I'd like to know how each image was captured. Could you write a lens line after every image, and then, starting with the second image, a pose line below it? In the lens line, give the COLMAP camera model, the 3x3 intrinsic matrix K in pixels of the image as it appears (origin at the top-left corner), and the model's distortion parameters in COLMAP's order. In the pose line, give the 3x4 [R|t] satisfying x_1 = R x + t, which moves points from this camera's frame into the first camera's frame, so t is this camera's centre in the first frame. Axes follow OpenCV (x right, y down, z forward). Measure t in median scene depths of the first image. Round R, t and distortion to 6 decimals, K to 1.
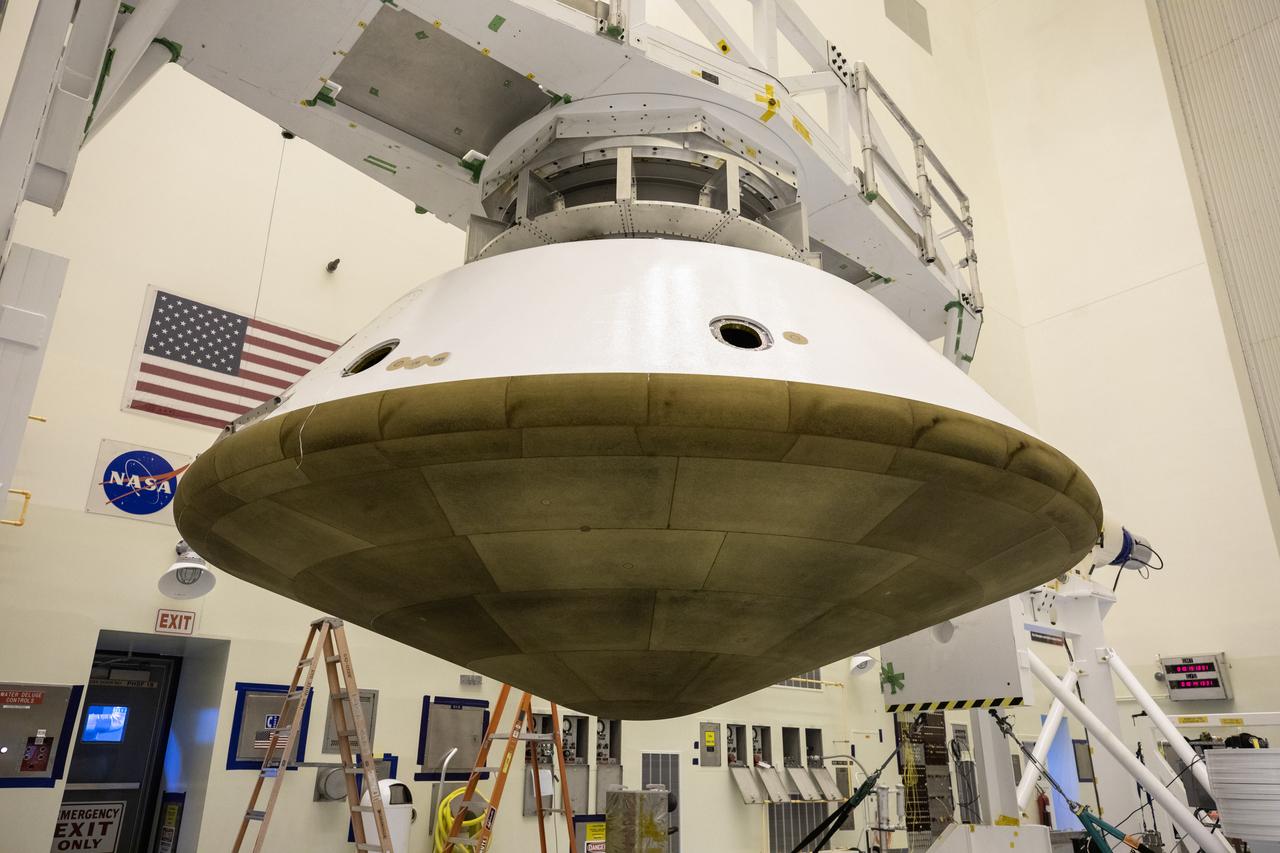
lens RADIAL K [[876.7, 0, 640.0], [0, 876.7, 426.5], [0, 0, 1]] dist [-0.001052, 0.004500]
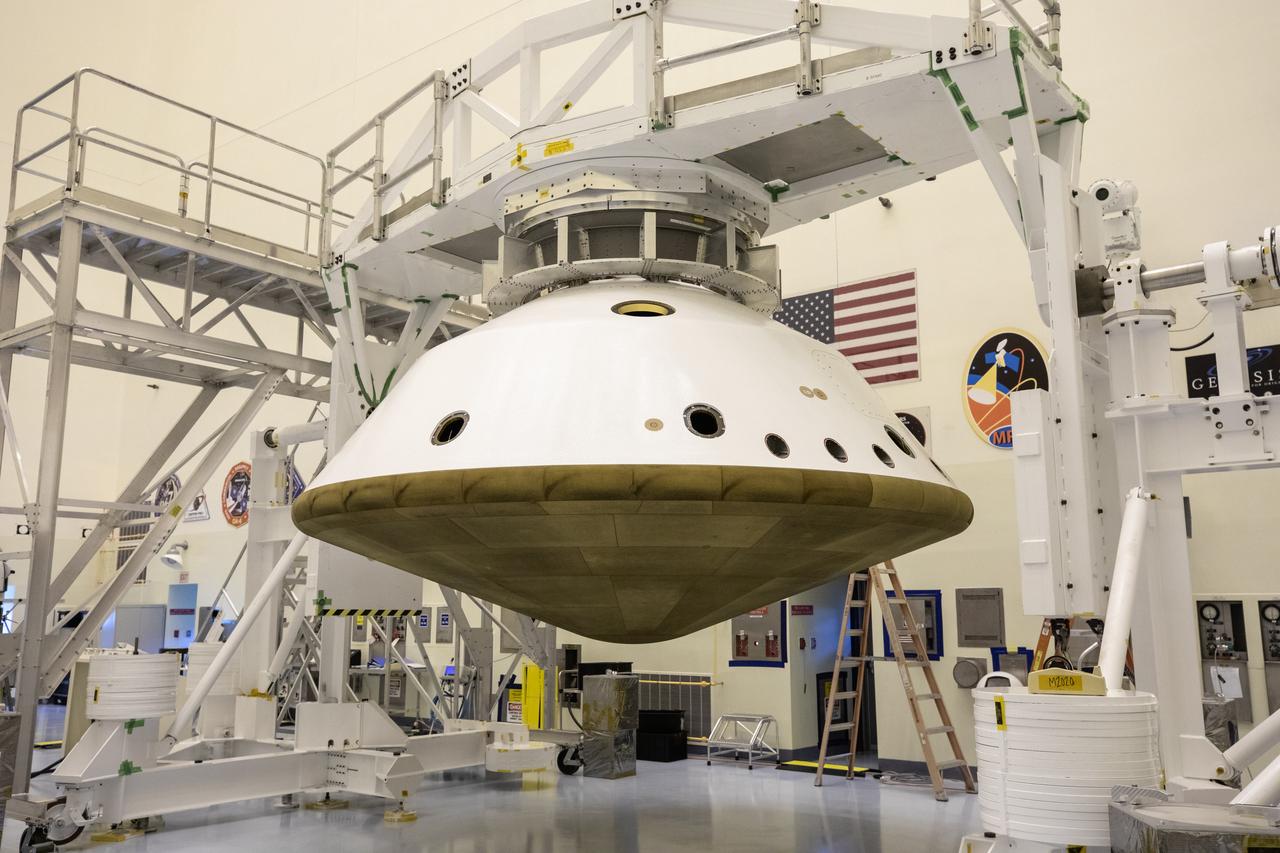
lens RADIAL K [[1048.2, 0, 675.0], [0, 1048.2, 428.5], [0, 0, 1]] dist [0.009665, 0.007964]
pose [[0.243395, -0.176709, -0.953694, 0.899949], [0.350771, 0.932748, -0.083307, 0.103110], [0.904278, -0.314252, 0.289011, 0.391245]]
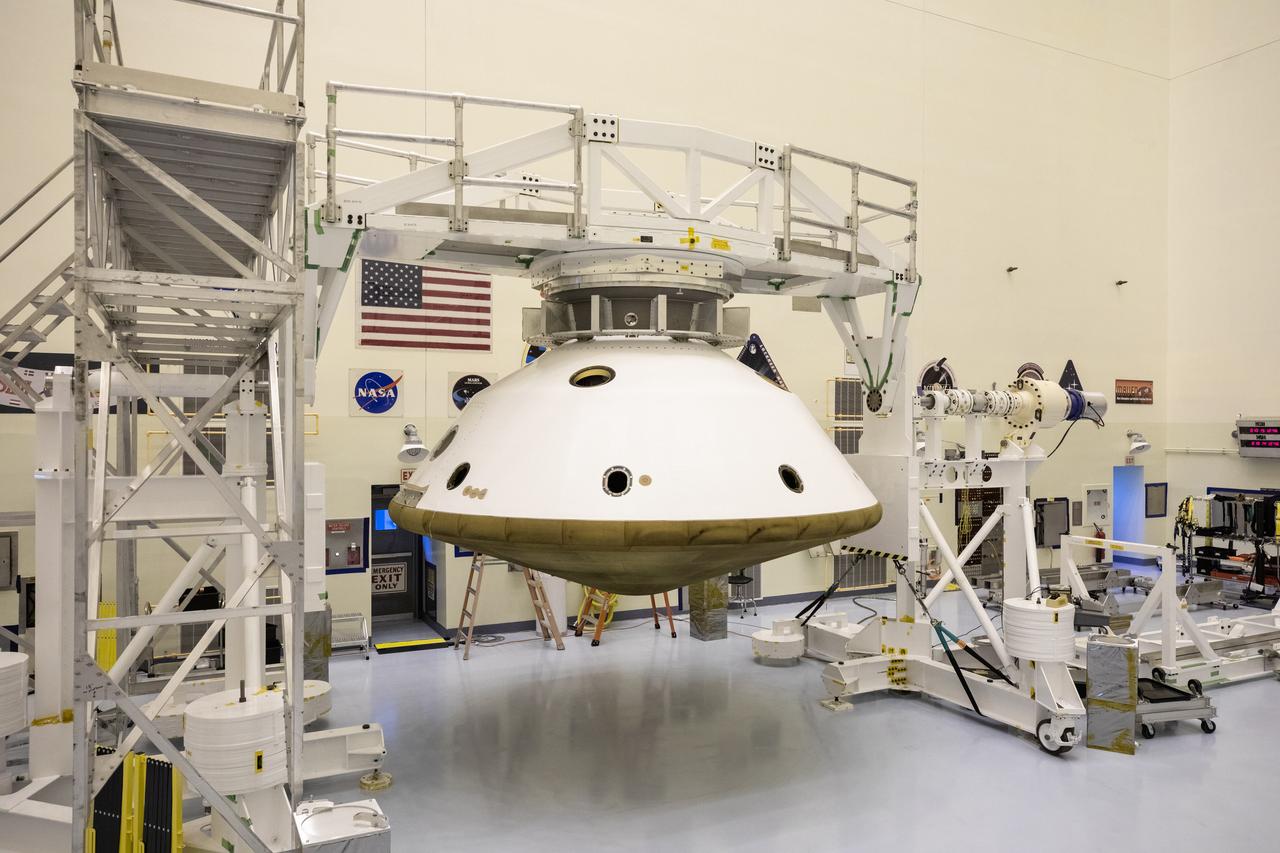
lens RADIAL K [[828.0, 0, 640.0], [0, 828.0, 426.5], [0, 0, 1]] dist [-0.004038, 0.002505]
pose [[0.972404, -0.008661, -0.233143, 0.236481], [0.088602, 0.938151, 0.334696, -0.332027], [0.215825, -0.346117, 0.913029, -0.276226]]
